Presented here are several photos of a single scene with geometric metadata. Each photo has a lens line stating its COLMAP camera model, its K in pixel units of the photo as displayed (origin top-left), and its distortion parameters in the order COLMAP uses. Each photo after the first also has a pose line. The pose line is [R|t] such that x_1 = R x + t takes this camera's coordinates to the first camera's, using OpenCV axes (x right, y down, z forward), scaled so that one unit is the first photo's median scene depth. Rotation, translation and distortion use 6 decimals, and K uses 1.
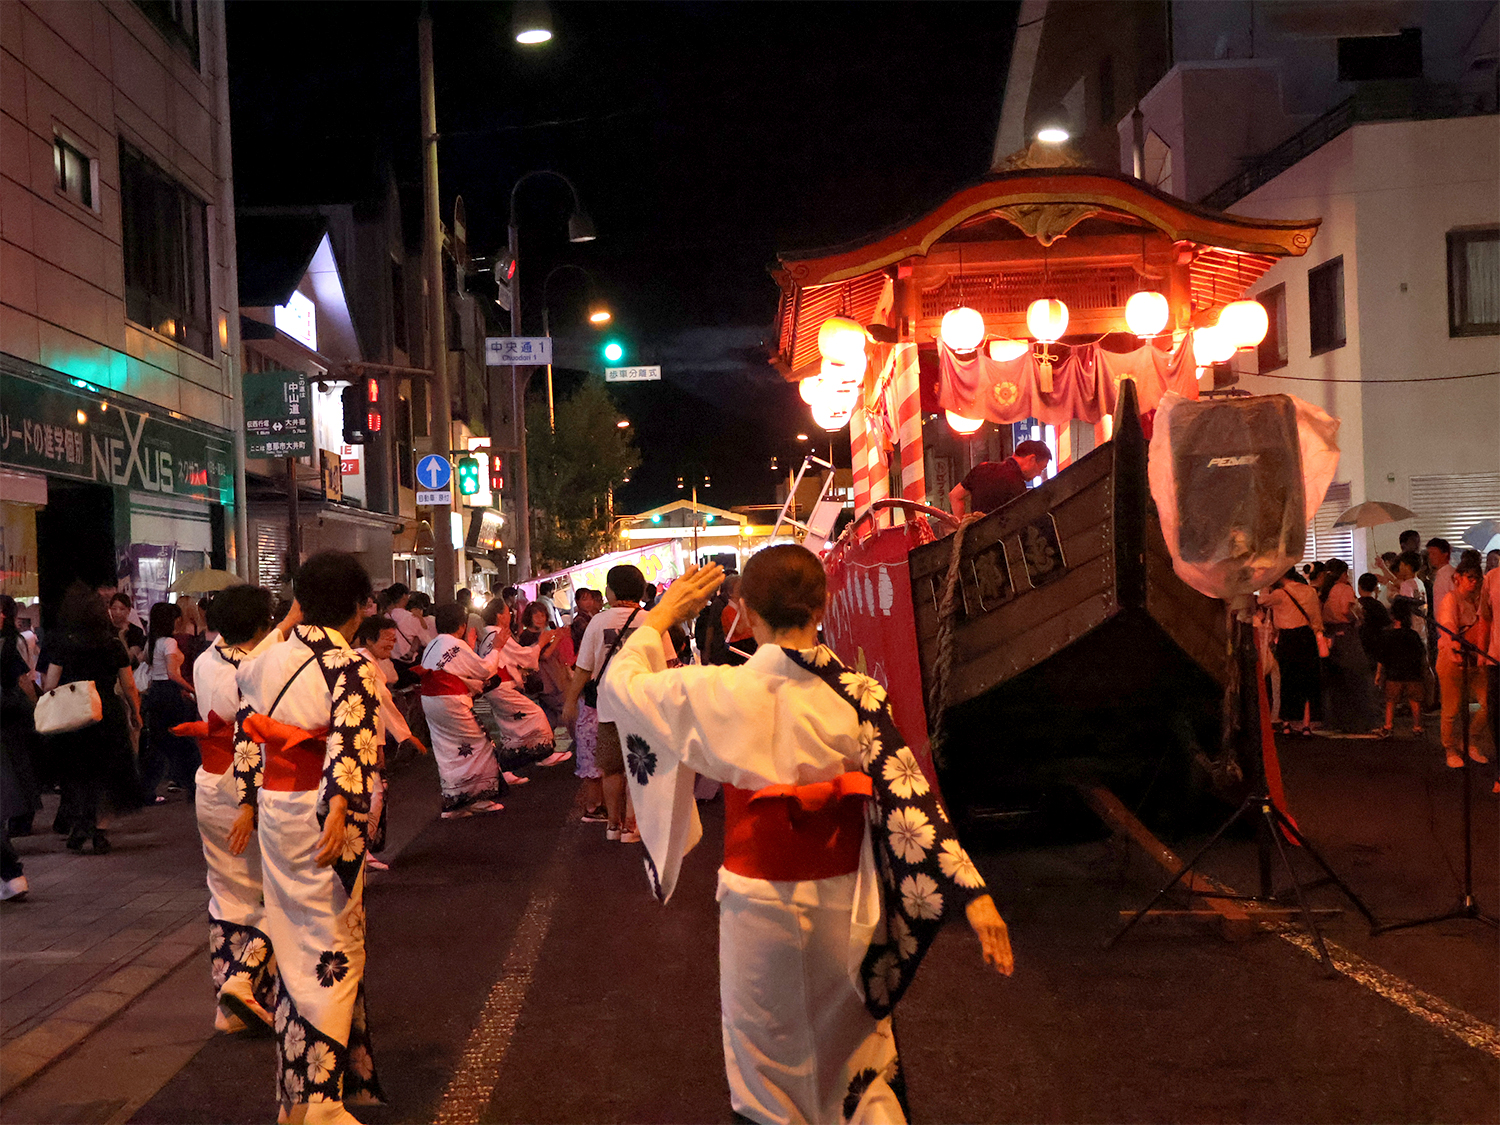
lens RADIAL K [[1932.5, 0, 750.0], [0, 1932.5, 562.5], [0, 0, 1]] dist [0.019572, 0.043305]
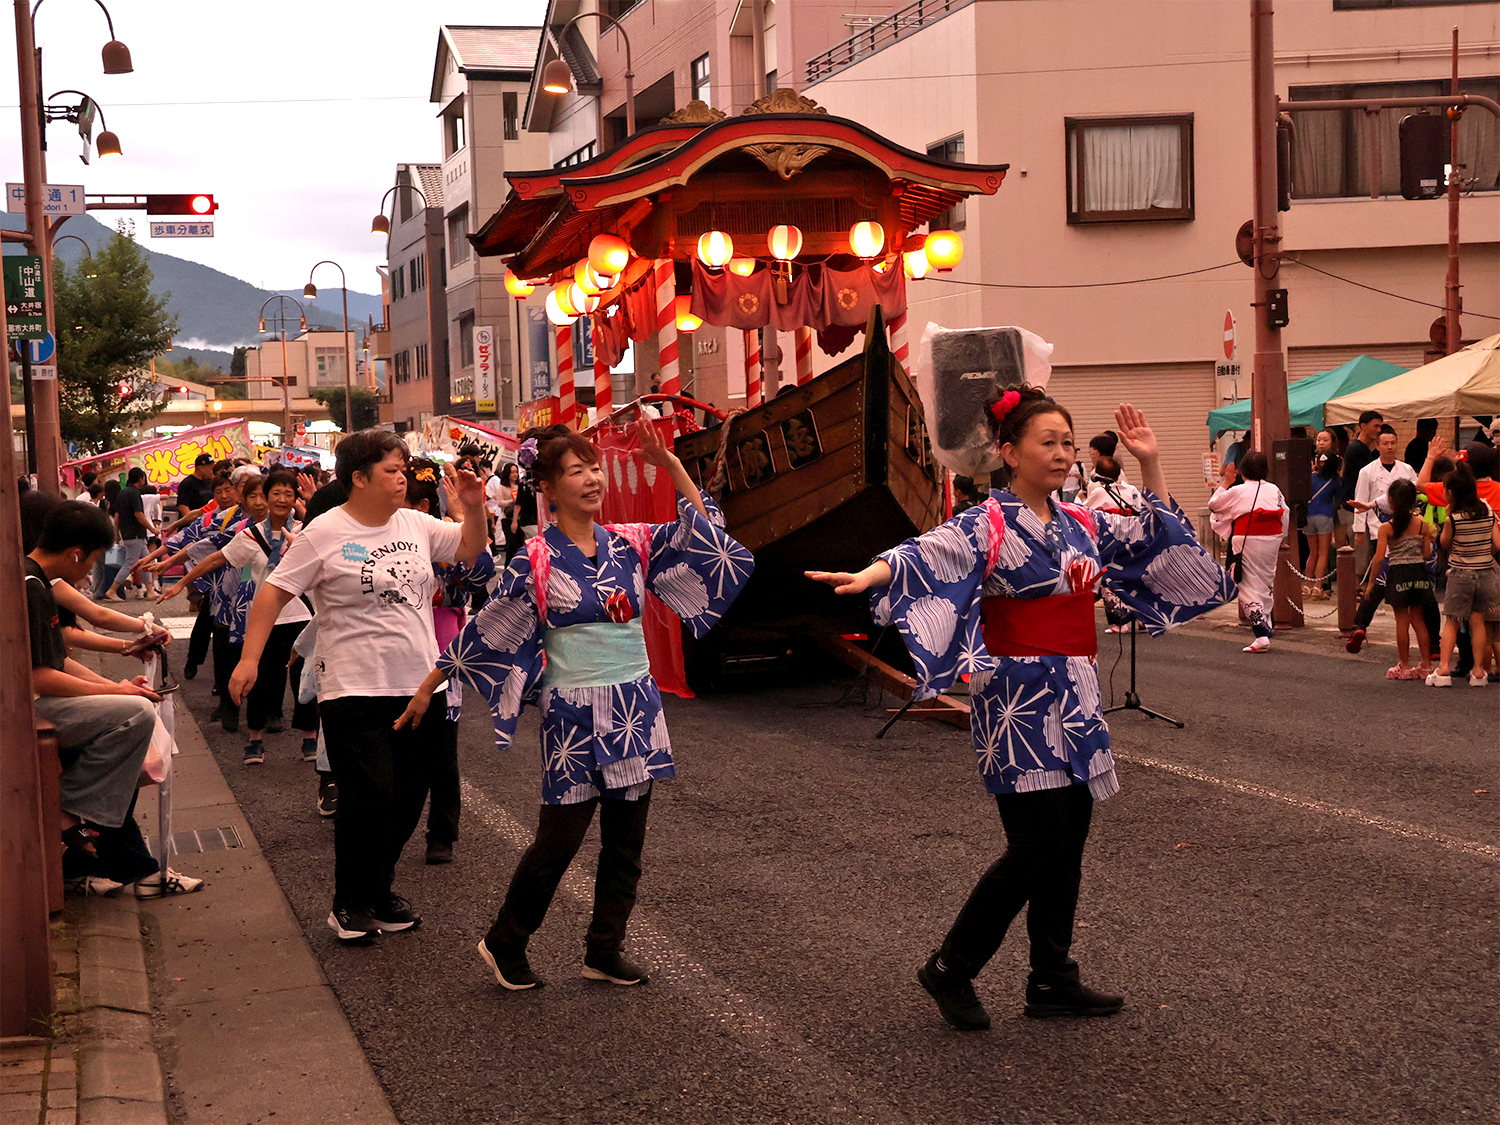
lens RADIAL K [[1932.5, 0, 750.0], [0, 1932.5, 562.5], [0, 0, 1]] dist [0.019572, 0.043305]
pose [[0.983227, -0.002362, 0.182370, -0.084150], [-0.008577, 0.998211, 0.059169, -0.000147], [-0.182183, -0.059740, 0.981448, -0.167589]]
